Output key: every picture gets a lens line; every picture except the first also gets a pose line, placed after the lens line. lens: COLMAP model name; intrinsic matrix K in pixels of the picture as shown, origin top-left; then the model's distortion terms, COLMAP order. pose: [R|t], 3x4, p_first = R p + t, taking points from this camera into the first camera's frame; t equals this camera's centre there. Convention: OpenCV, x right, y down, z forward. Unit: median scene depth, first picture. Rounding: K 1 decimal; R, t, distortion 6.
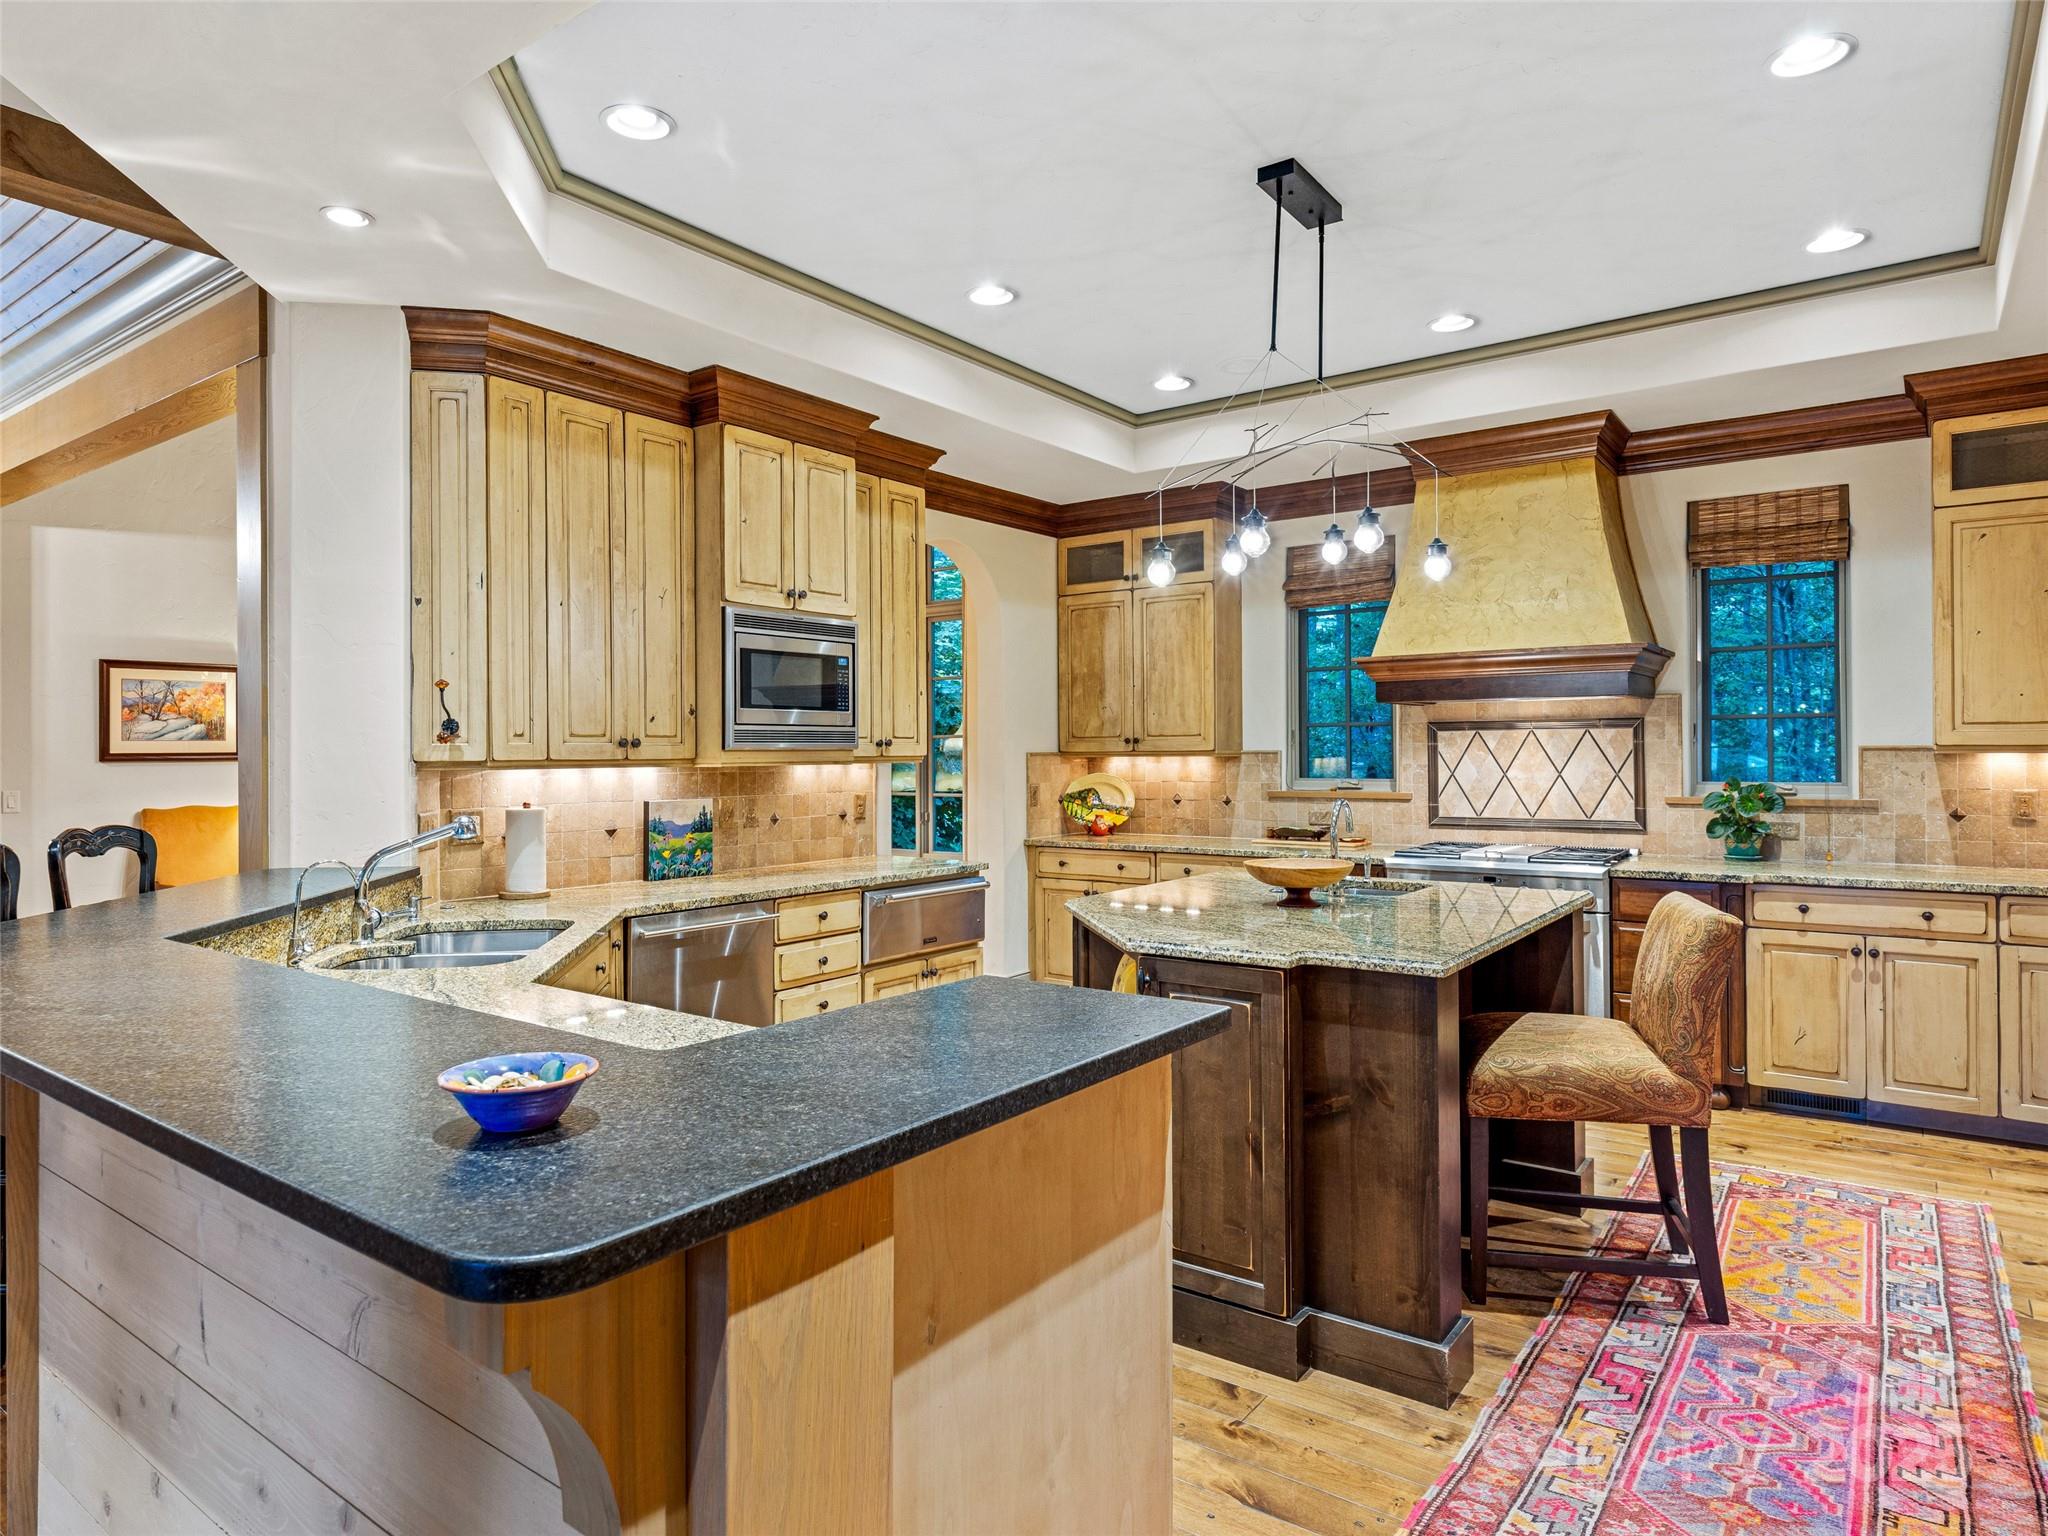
lens RADIAL K [[1202.9, 0, 1012.5], [0, 1202.9, 758.4], [0, 0, 1]] dist [0.004815, 0.000069]
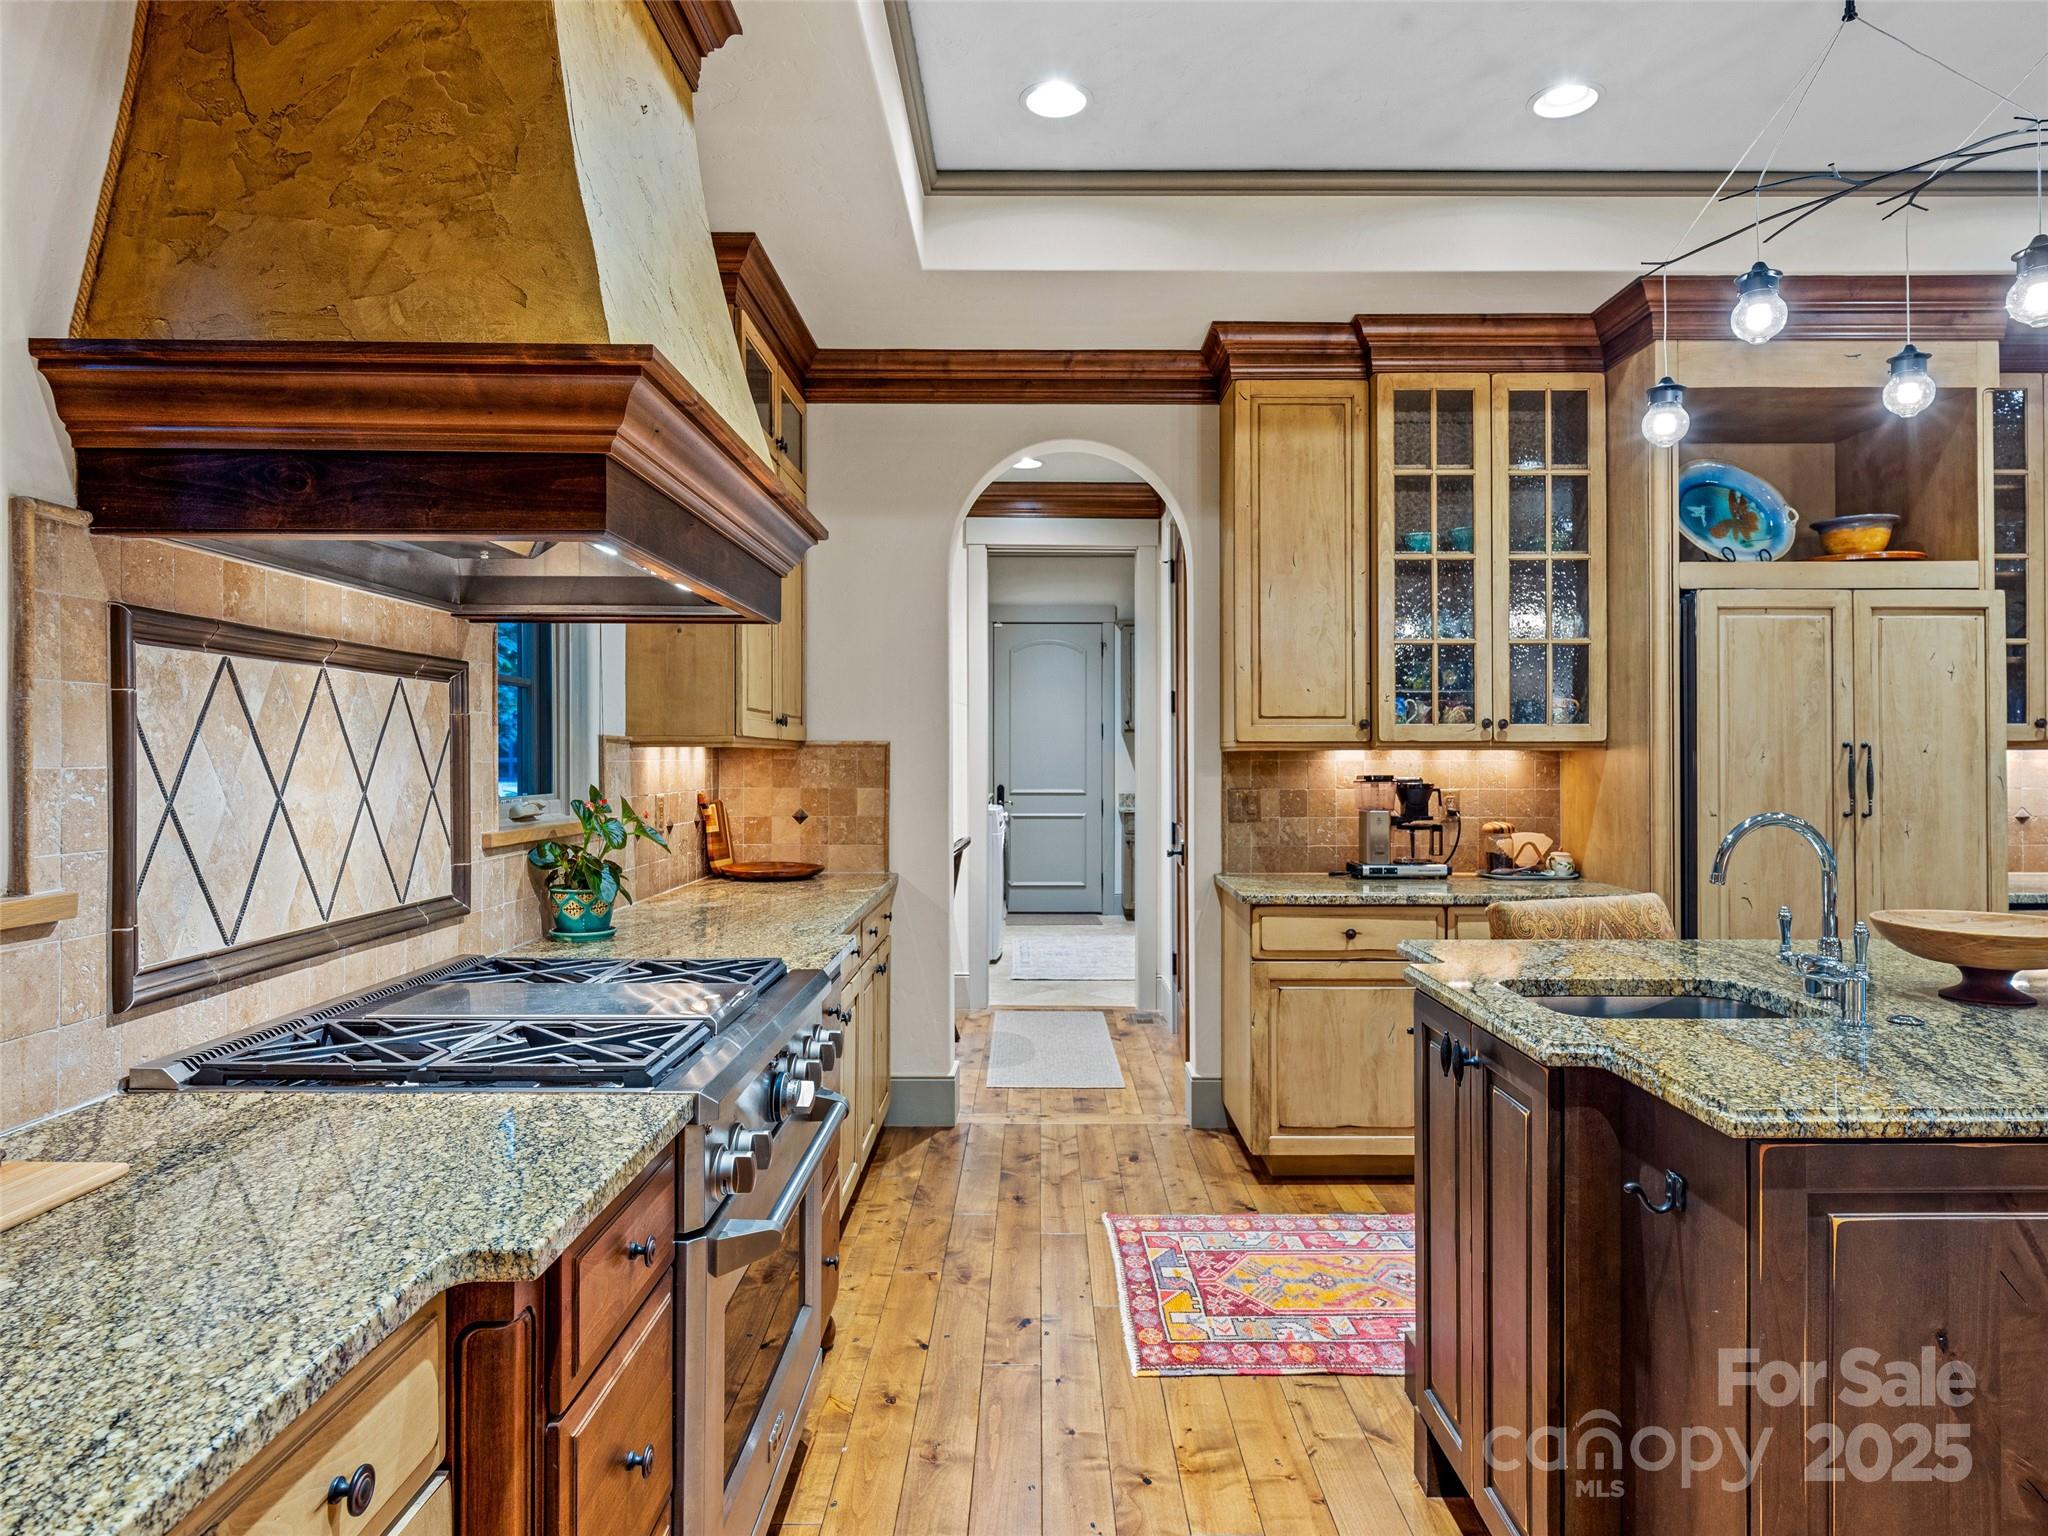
lens RADIAL K [[1263.6, 0, 1031.8], [0, 1263.6, 748.0], [0, 0, 1]] dist [0.003872, -0.006350]
pose [[-0.591831, 0.018804, 0.805842, 0.019374], [0.017363, 0.999793, -0.010579, 0.006616], [-0.805875, 0.007731, -0.592036, 1.024349]]
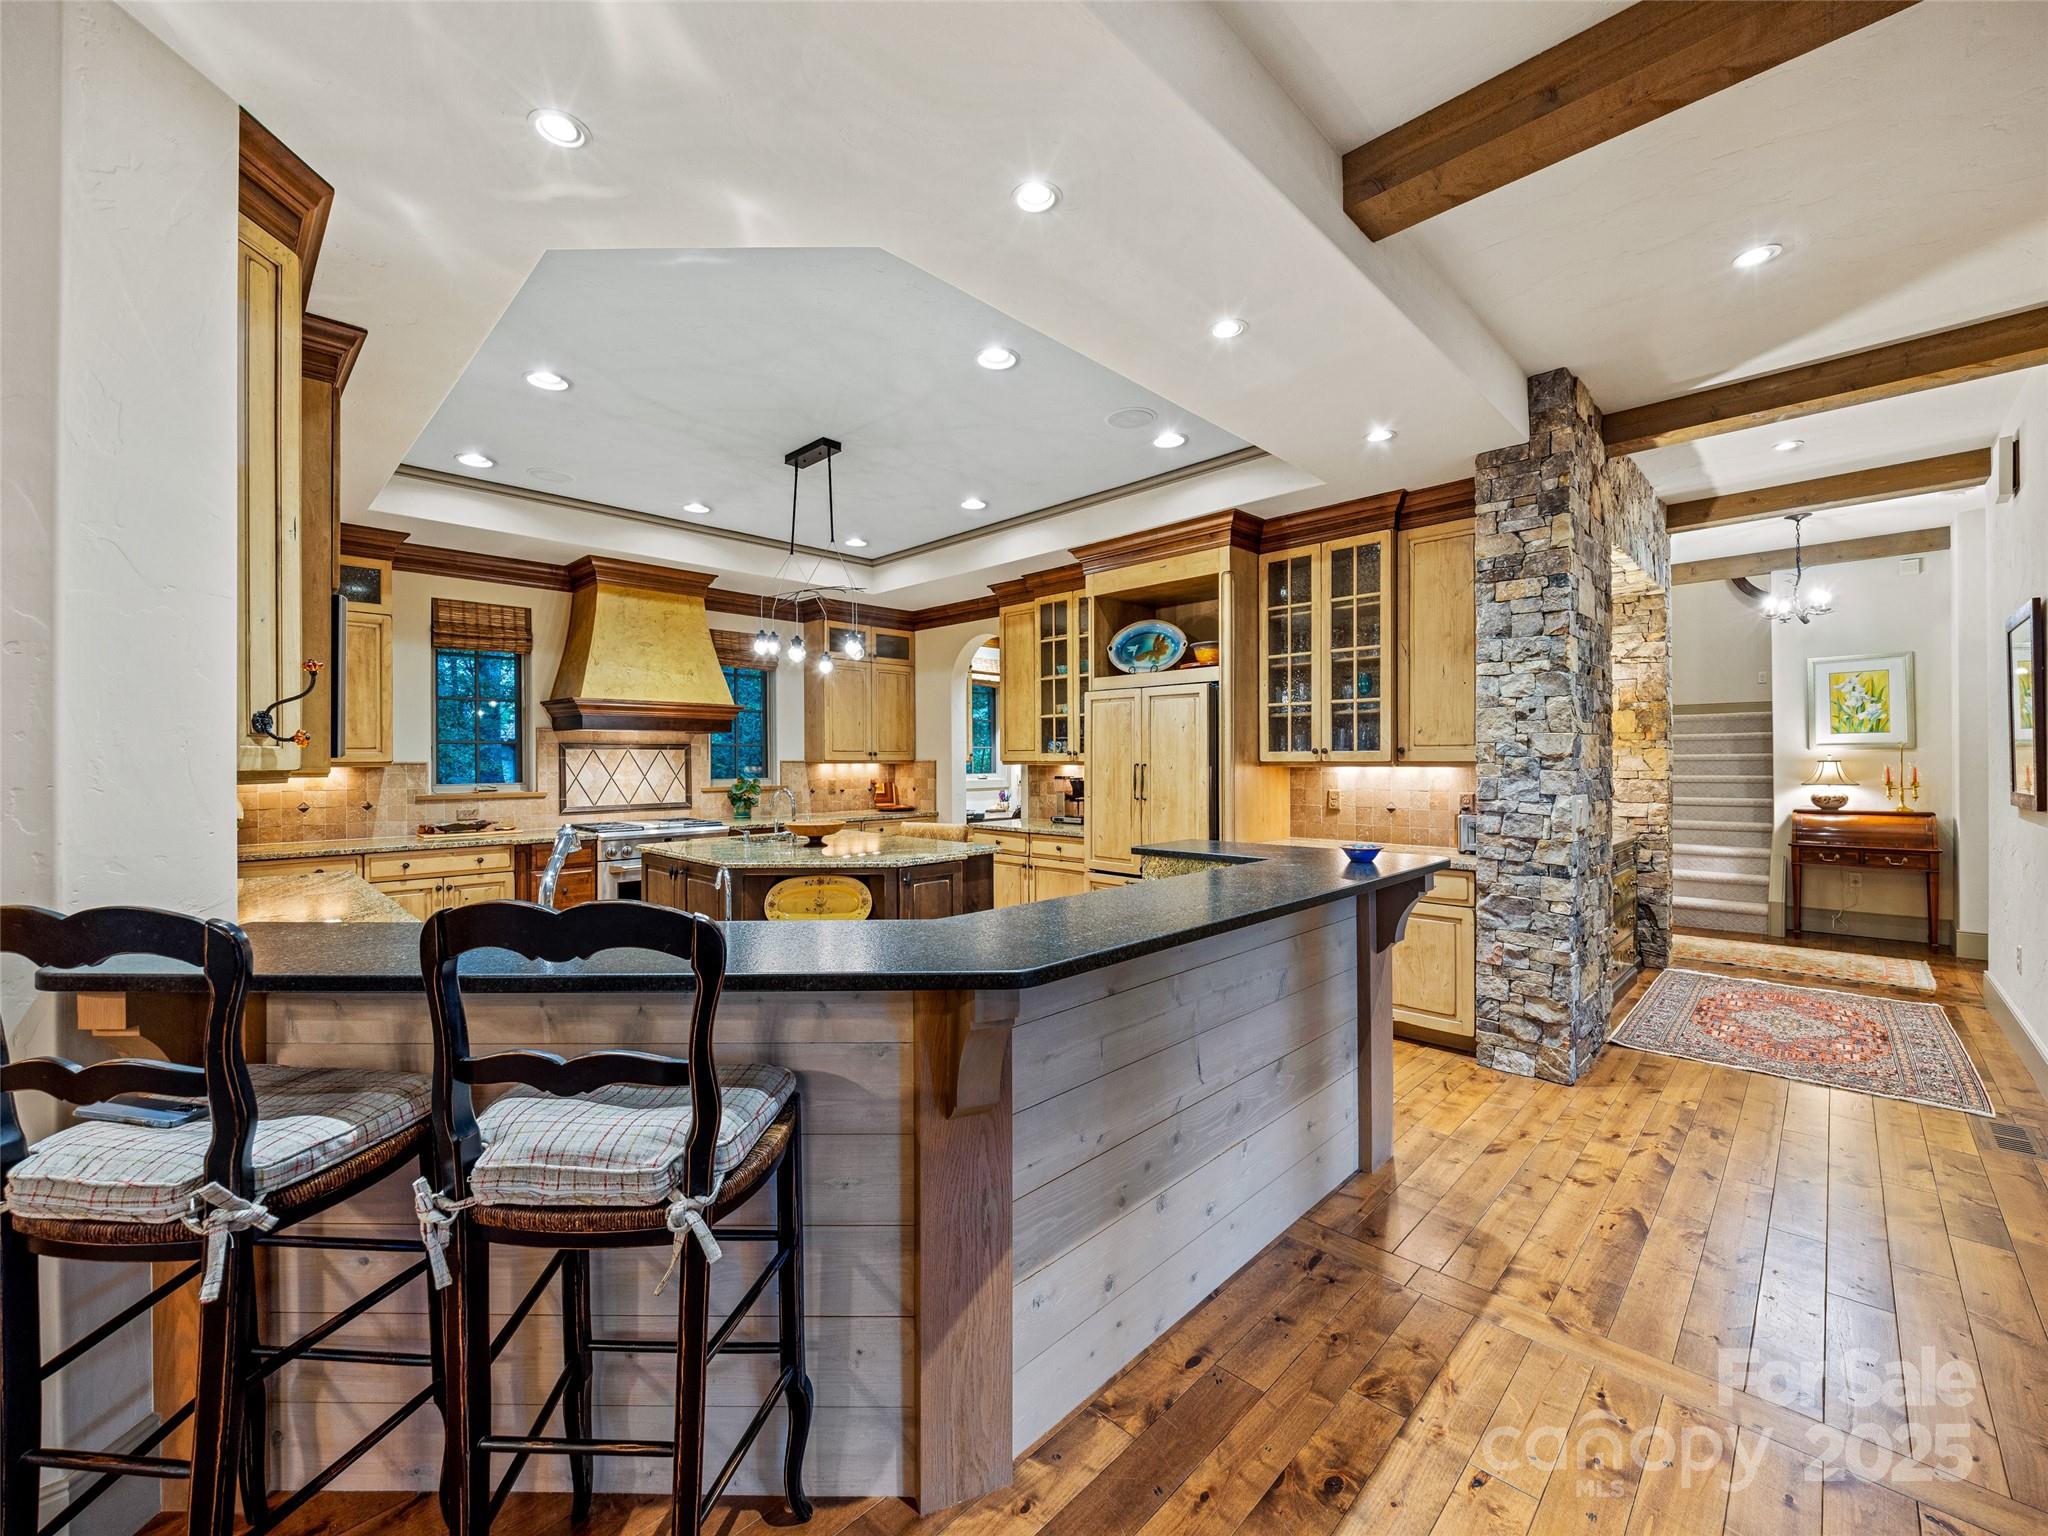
lens RADIAL K [[814.7, 0, 1024.0], [0, 814.7, 768.0], [0, 0, 1]] dist [-0.015904, 0.000106]
pose [[0.147495, -0.000094, 0.989063, -0.556565], [0.011983, 0.999927, -0.001692, 0.008873], [-0.988990, 0.012101, 0.147485, 0.303674]]
